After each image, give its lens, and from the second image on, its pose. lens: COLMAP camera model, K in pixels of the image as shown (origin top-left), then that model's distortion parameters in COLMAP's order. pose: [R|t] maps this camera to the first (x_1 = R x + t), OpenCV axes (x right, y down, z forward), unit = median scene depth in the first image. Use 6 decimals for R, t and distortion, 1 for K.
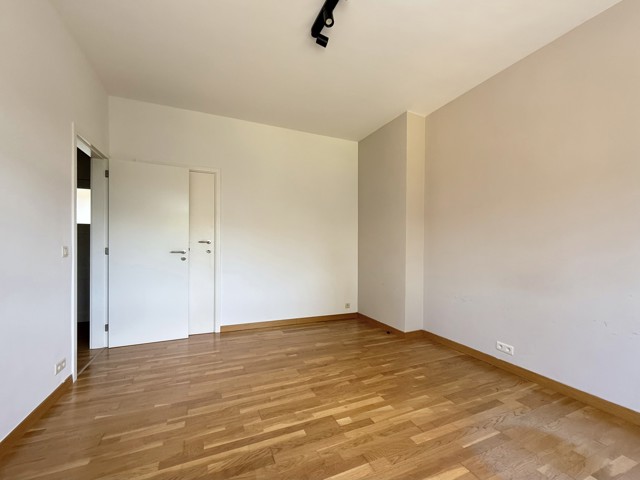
lens RADIAL K [[258.9, 0, 318.2], [0, 258.9, 243.2], [0, 0, 1]] dist [0.000062, -0.000140]
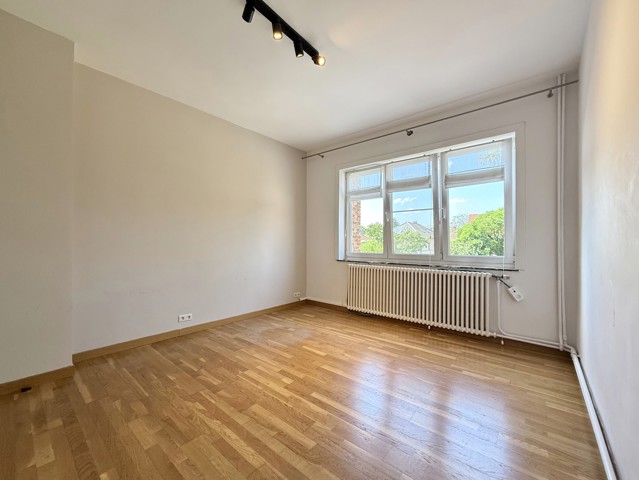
lens RADIAL K [[263.3, 0, 318.6], [0, 263.3, 241.5], [0, 0, 1]] dist [-0.000062, -0.000092]
pose [[-0.427370, -0.000665, 0.904076, -0.887653], [-0.012966, 0.999901, -0.005393, 0.028151], [-0.903984, -0.014027, -0.427337, 1.150573]]
